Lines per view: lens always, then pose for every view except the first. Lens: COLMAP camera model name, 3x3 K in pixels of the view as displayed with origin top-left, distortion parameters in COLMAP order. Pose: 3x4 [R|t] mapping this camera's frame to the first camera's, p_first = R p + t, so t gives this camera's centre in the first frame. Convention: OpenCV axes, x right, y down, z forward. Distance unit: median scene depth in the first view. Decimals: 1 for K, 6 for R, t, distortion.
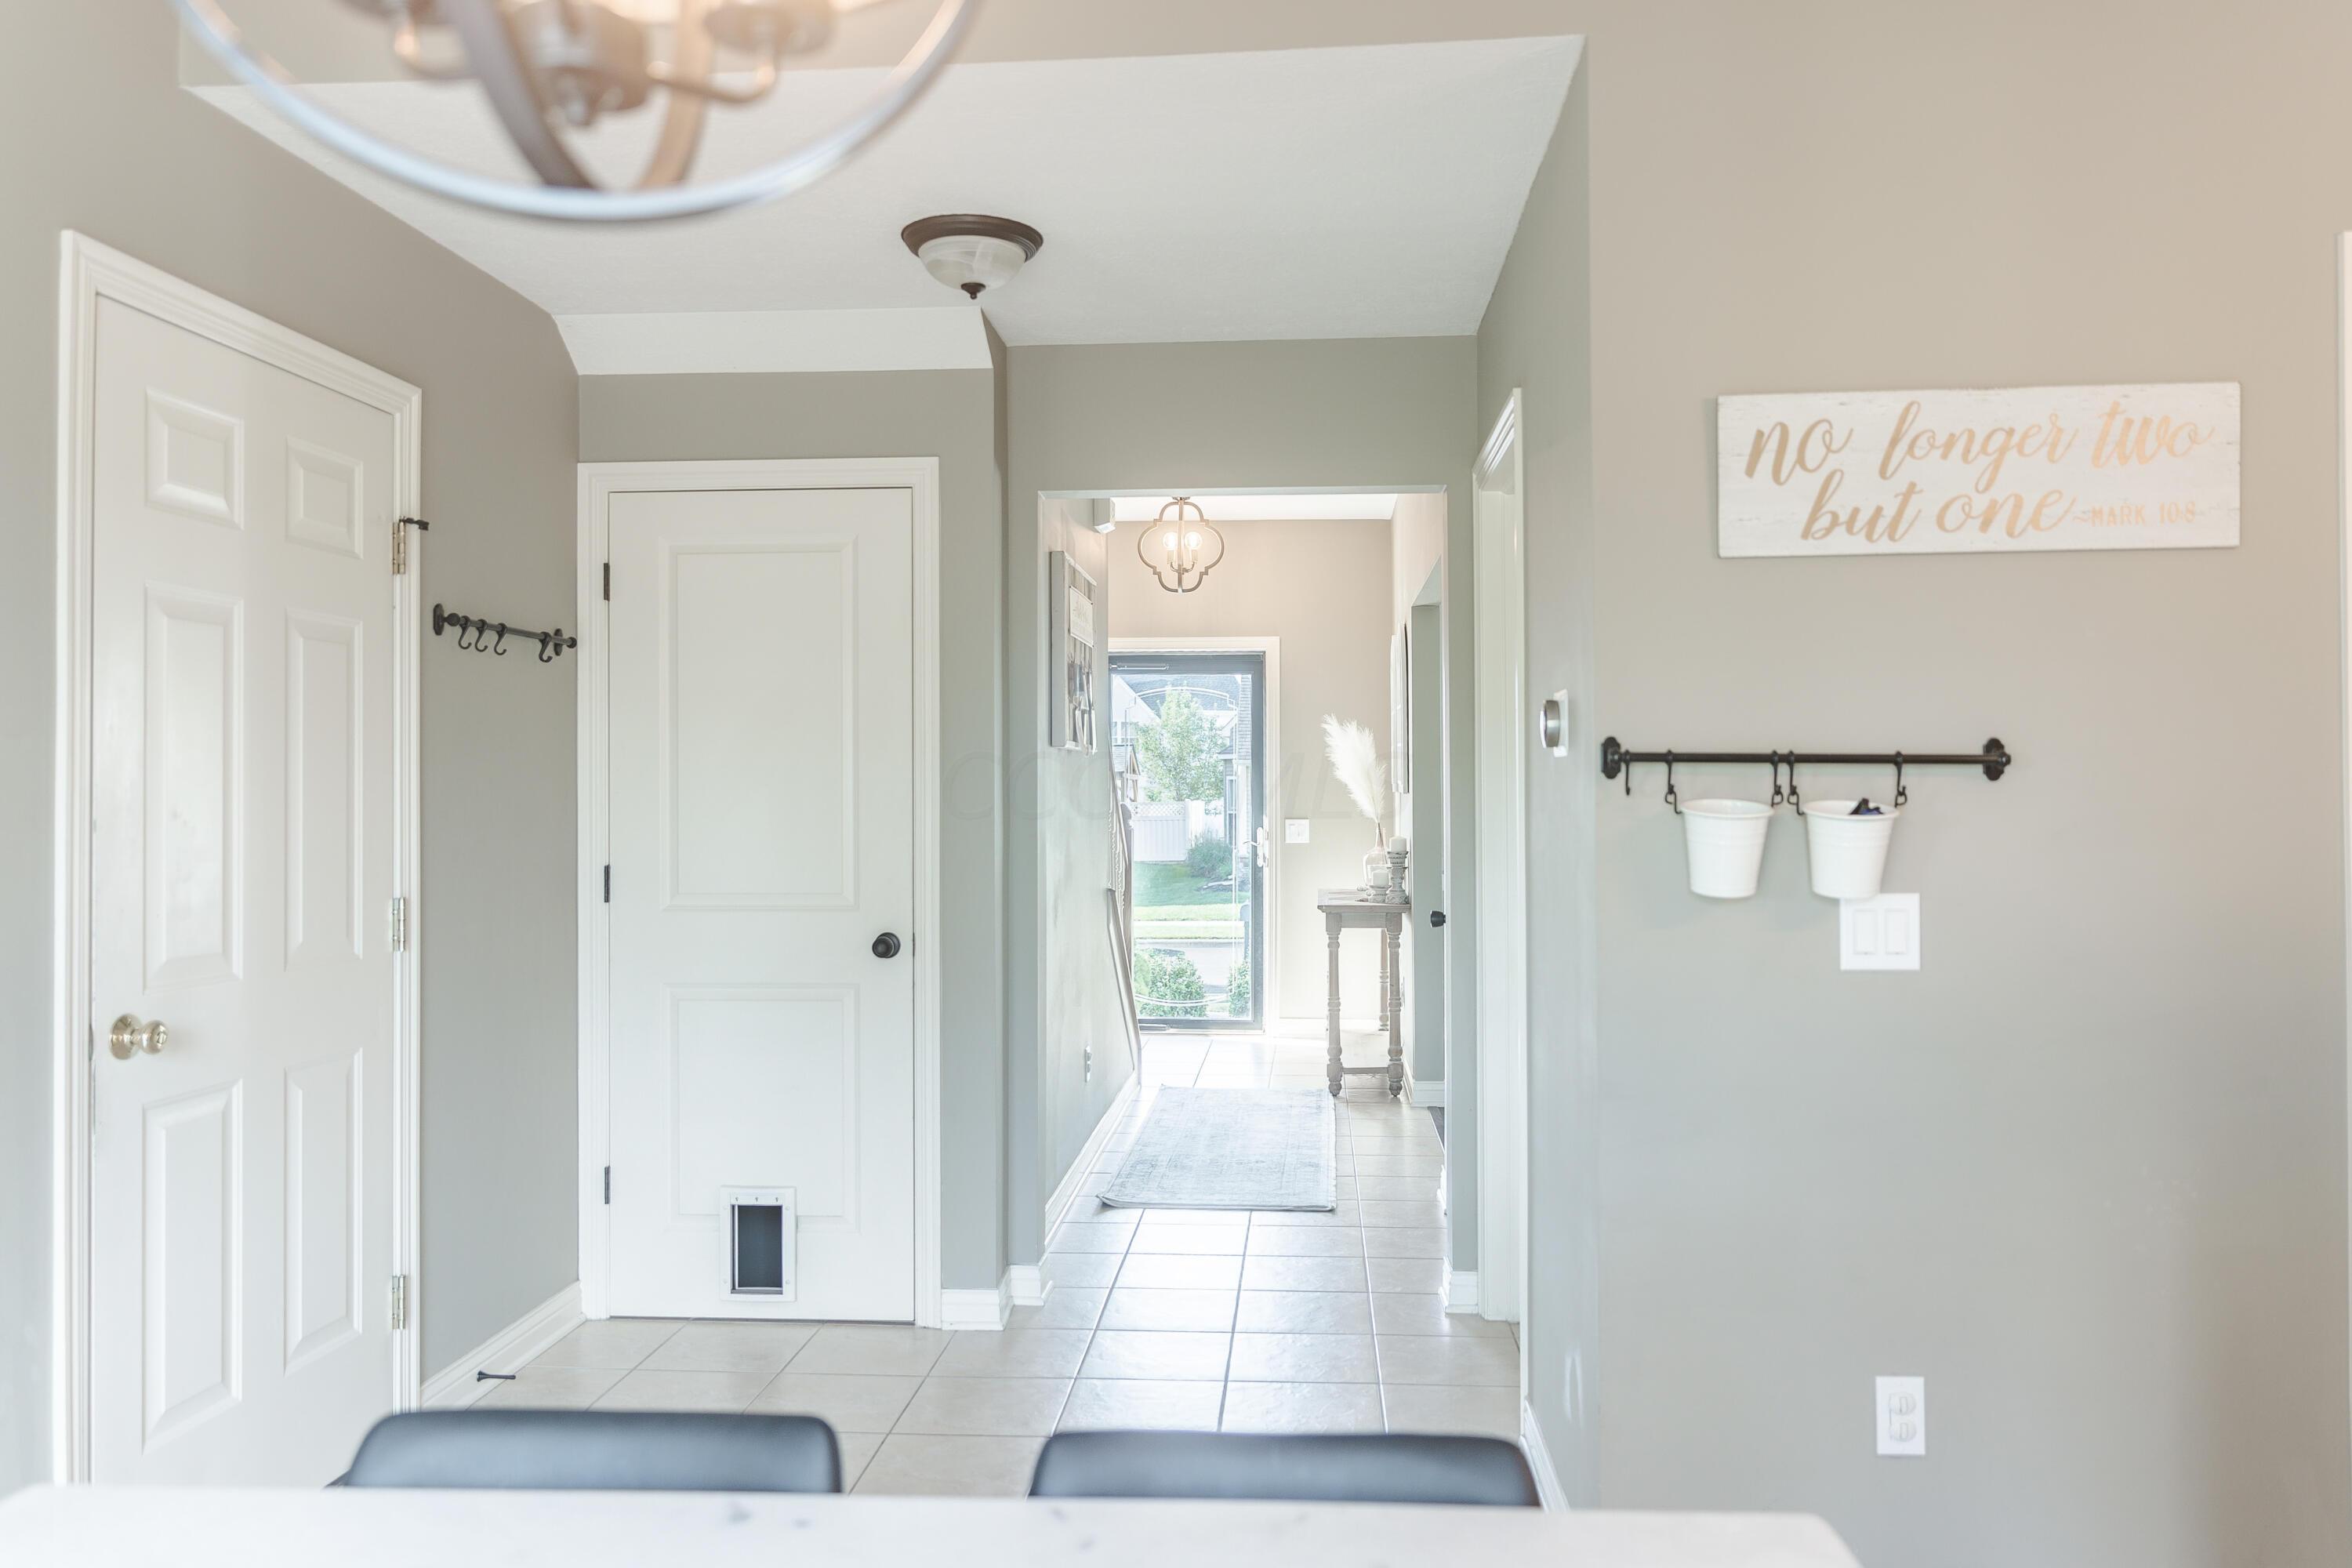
lens RADIAL K [[1574.9, 0, 1181.3], [0, 1574.9, 788.9], [0, 0, 1]] dist [-0.000400, 0.001000]
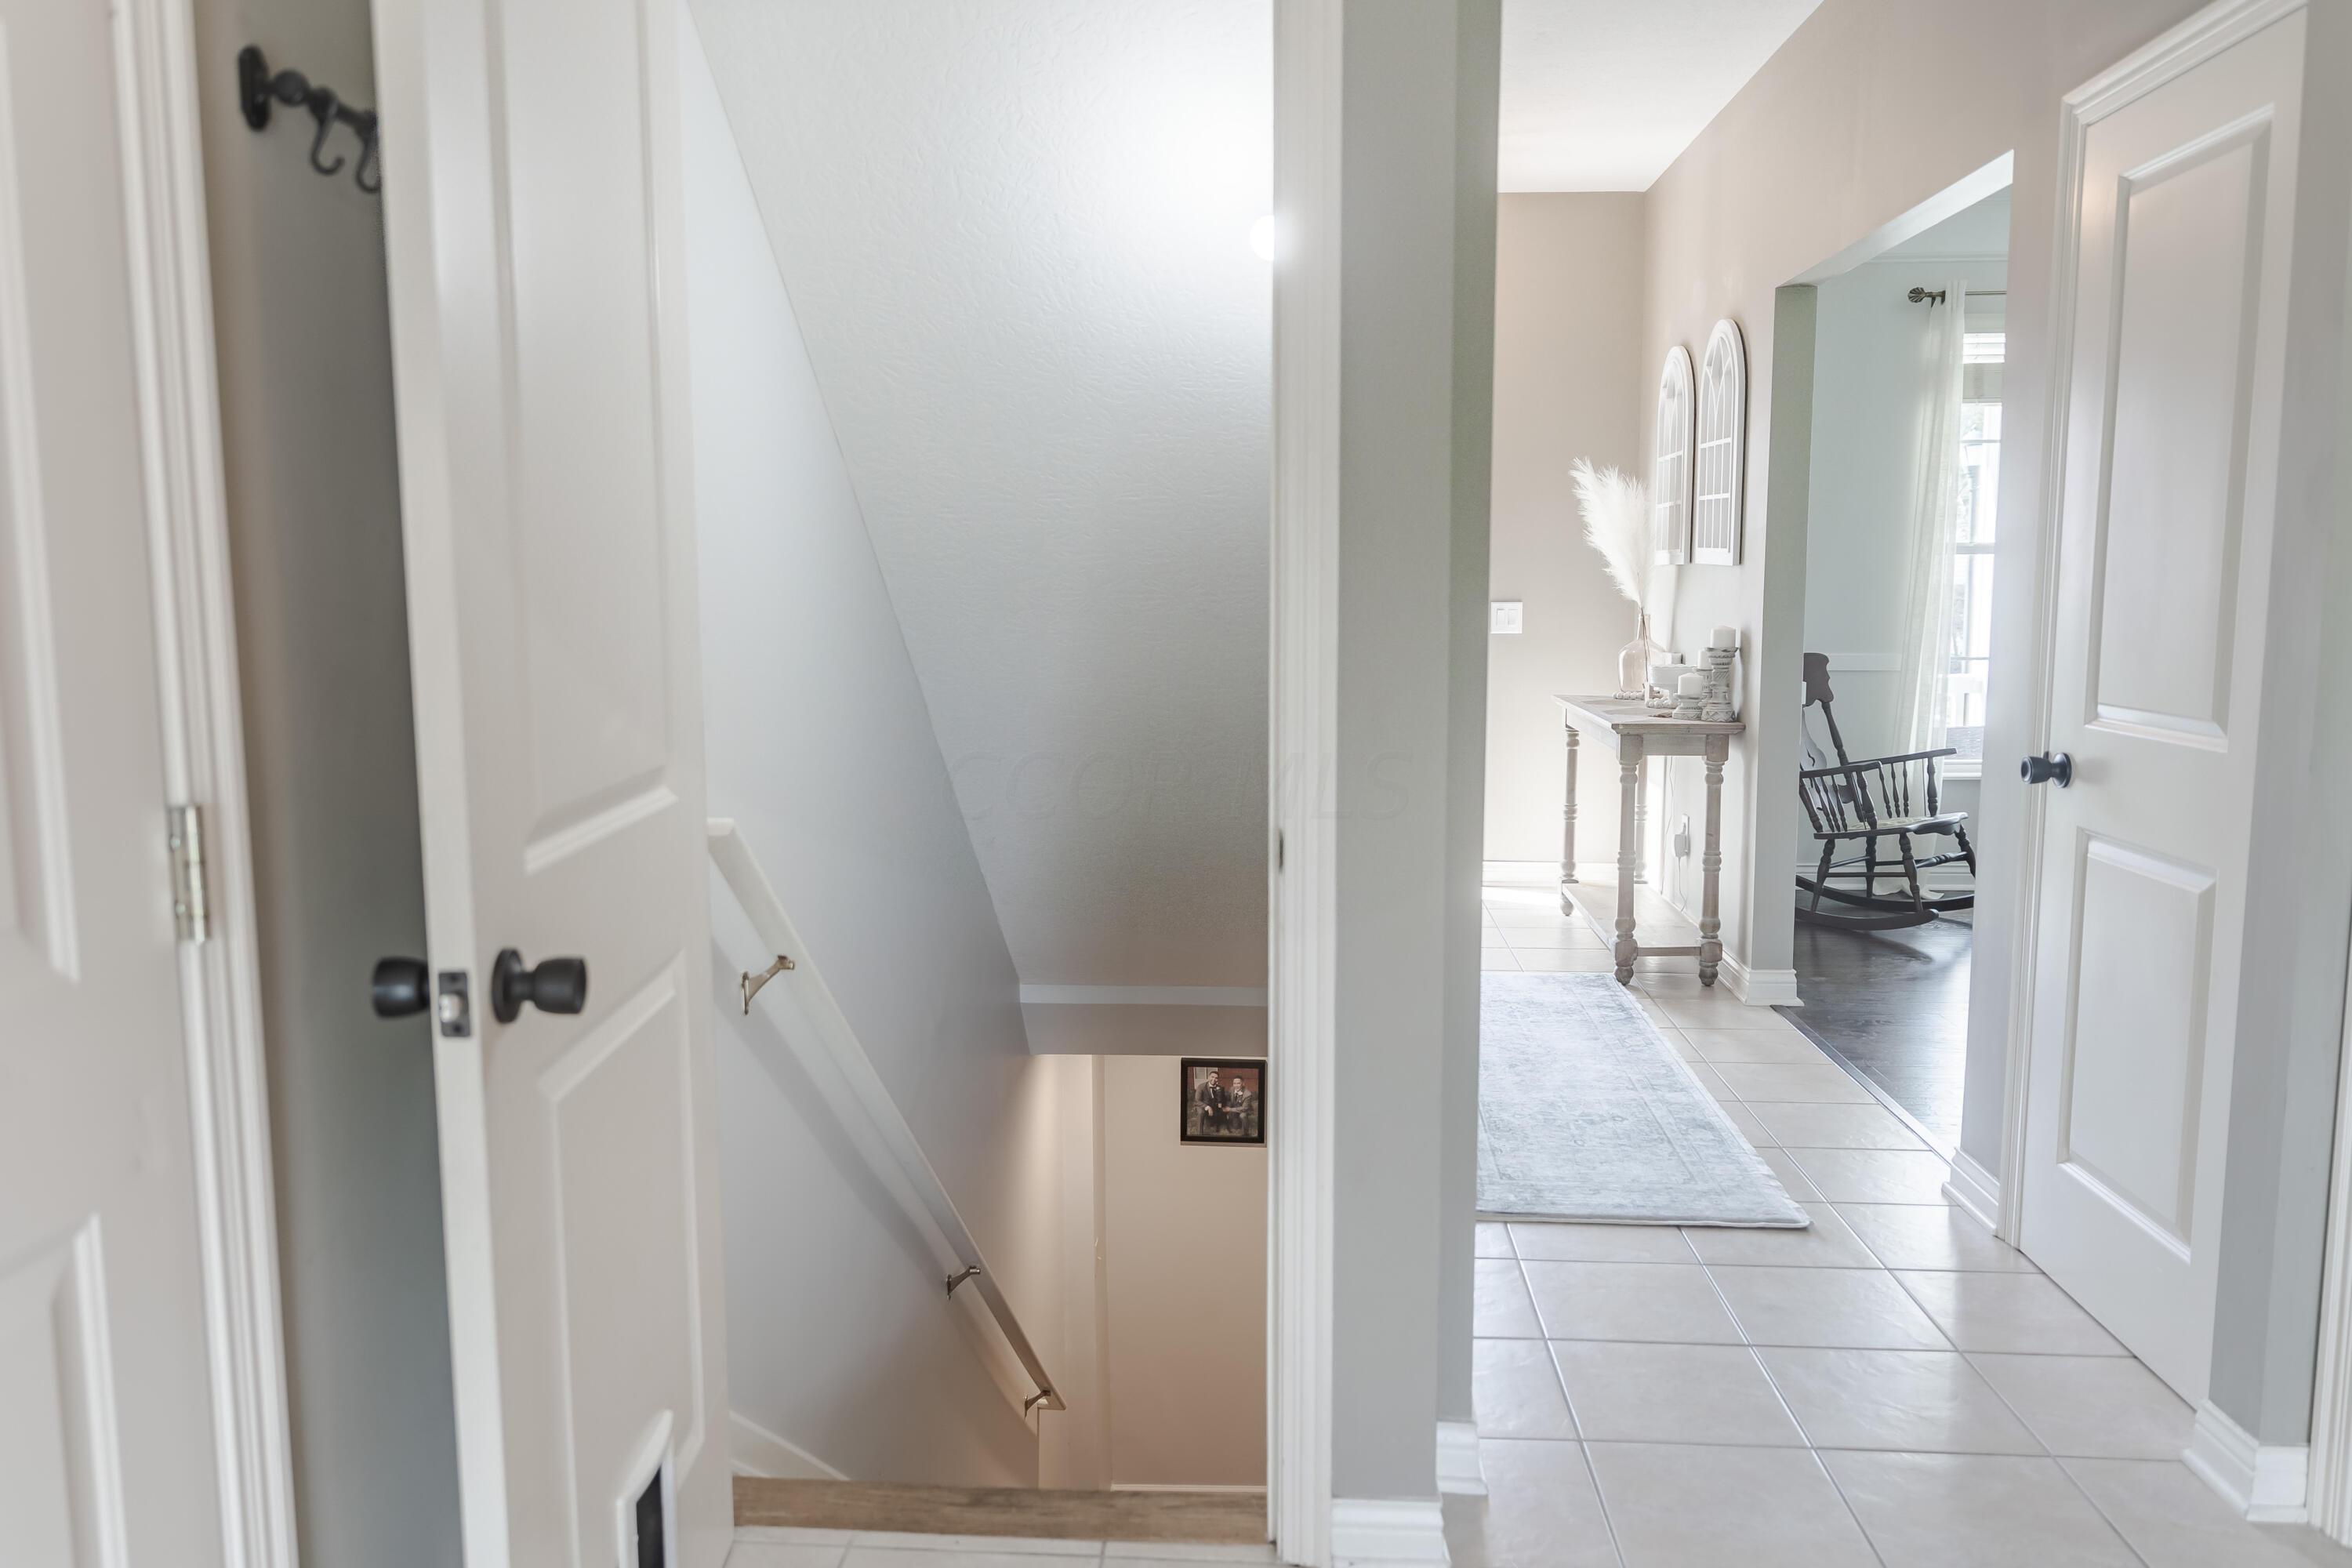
lens RADIAL K [[1574.9, 0, 1180.4], [0, 1574.9, 777.2], [0, 0, 1]] dist [-0.000400, 0.001000]
pose [[0.999584, 0.000893, 0.028821, -0.128787], [-0.004657, 0.991400, 0.130780, 0.005617], [-0.028456, -0.130860, 0.990992, 0.297865]]
